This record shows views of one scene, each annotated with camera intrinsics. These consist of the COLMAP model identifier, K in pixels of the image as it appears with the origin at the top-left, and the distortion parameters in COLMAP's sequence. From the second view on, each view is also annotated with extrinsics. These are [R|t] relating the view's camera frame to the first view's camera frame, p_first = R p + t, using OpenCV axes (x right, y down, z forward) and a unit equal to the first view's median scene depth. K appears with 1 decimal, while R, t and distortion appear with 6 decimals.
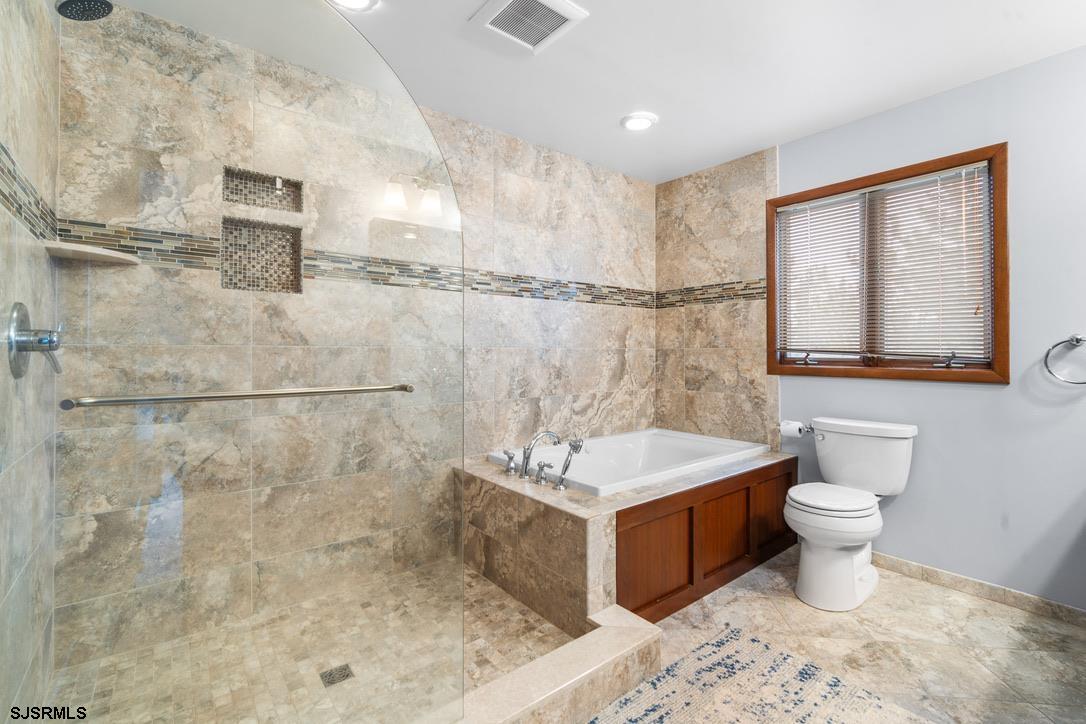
lens RADIAL K [[476.2, 0, 544.3], [0, 476.2, 351.6], [0, 0, 1]] dist [-0.003203, -0.000207]
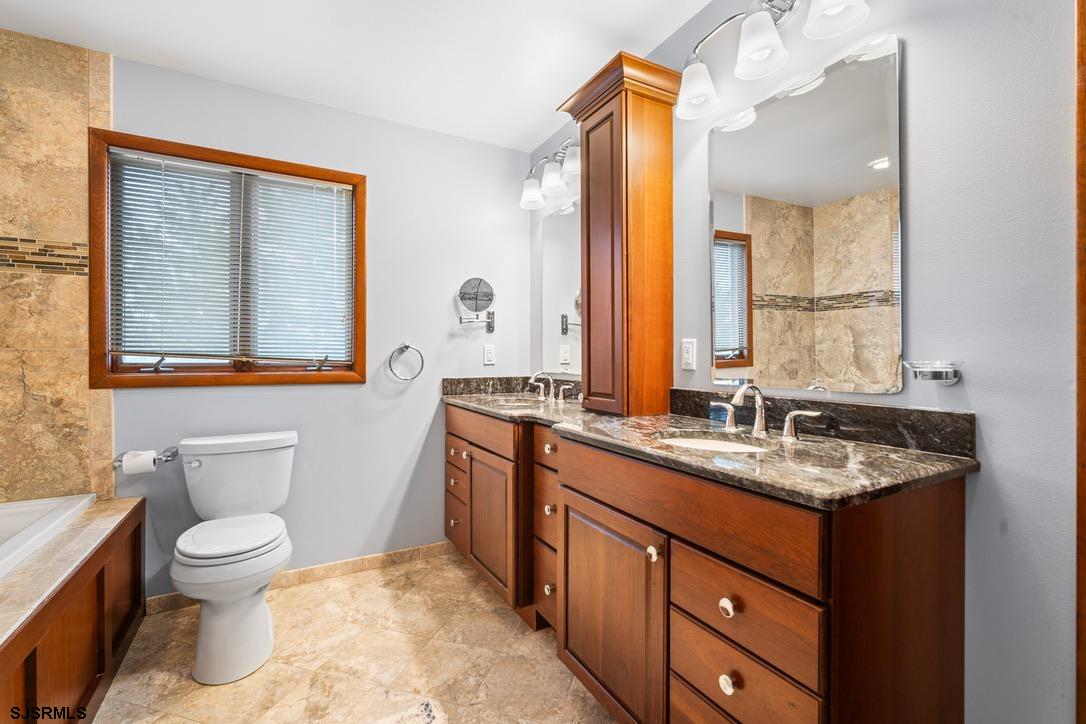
lens RADIAL K [[483.4, 0, 543.6], [0, 483.4, 357.3], [0, 0, 1]] dist [-0.002507, 0.000122]
pose [[0.173272, -0.007256, 0.984847, -0.110637], [-0.004496, 0.999957, 0.008158, -0.006055], [-0.984864, -0.005841, 0.173232, 0.322996]]
